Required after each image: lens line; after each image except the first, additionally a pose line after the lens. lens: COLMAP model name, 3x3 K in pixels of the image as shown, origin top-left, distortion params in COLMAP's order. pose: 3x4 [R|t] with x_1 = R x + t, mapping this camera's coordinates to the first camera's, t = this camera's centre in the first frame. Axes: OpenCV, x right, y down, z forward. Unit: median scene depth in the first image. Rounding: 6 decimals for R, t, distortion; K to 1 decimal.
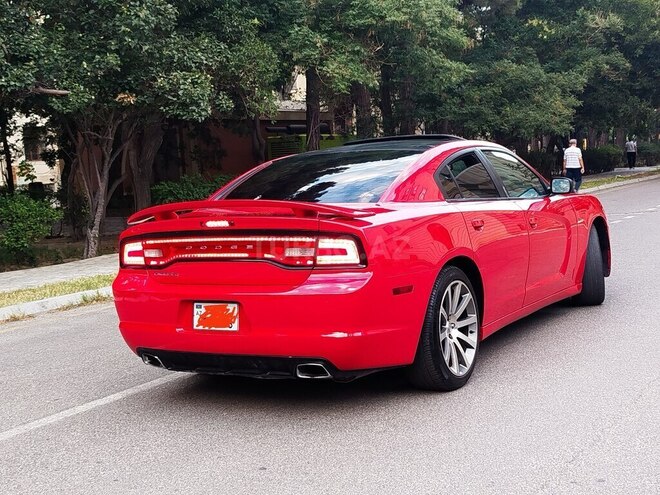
lens RADIAL K [[915.1, 0, 318.9], [0, 915.1, 246.5], [0, 0, 1]] dist [0.146977, -0.667293]
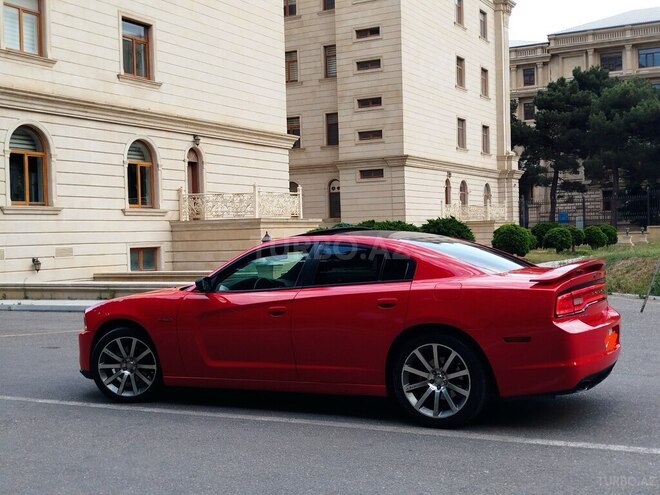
lens RADIAL K [[866.1, 0, 330.0], [0, 866.1, 247.5], [0, 0, 1]] dist [0.123150, -0.622497]
pose [[-0.040070, 0.055454, 0.997657, -1.320470], [0.124976, 0.990896, -0.050059, -0.046614], [-0.991350, 0.122677, -0.046635, 1.324915]]
